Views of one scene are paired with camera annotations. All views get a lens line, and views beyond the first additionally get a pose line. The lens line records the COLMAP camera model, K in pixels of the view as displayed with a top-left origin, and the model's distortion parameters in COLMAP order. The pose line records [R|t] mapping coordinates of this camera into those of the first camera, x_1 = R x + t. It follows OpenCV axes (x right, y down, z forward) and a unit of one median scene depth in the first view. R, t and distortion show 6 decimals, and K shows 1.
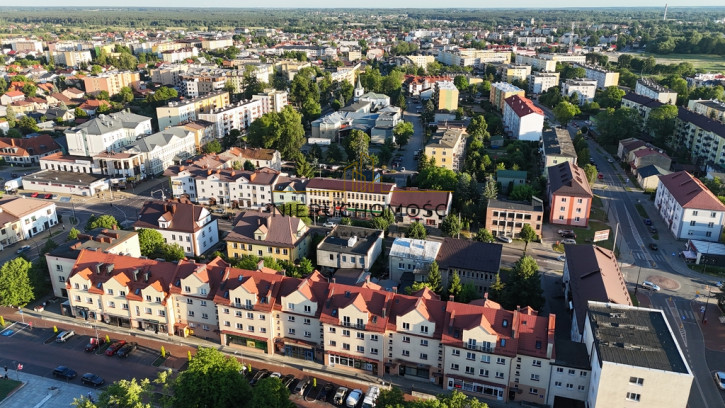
lens RADIAL K [[527.0, 0, 362.5], [0, 527.0, 204.0], [0, 0, 1]] dist [0.008041, -0.002591]
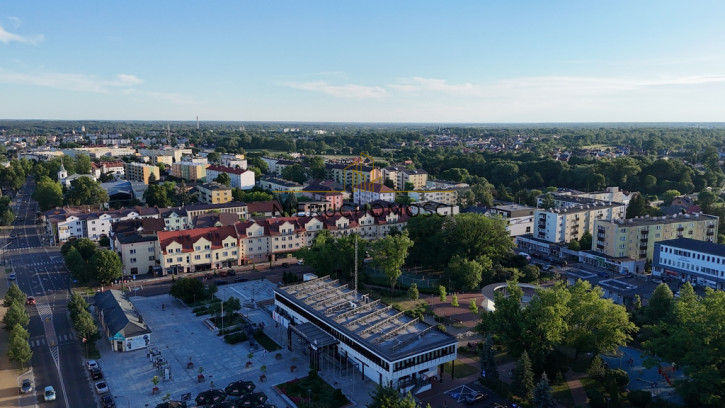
lens RADIAL K [[527.0, 0, 362.5], [0, 527.0, 204.0], [0, 0, 1]] dist [0.008041, -0.002591]
pose [[0.702847, -0.112048, 0.702461, -0.796803], [0.240460, 0.966808, -0.086379, 0.190570], [-0.669467, 0.229625, 0.706461, -0.309459]]
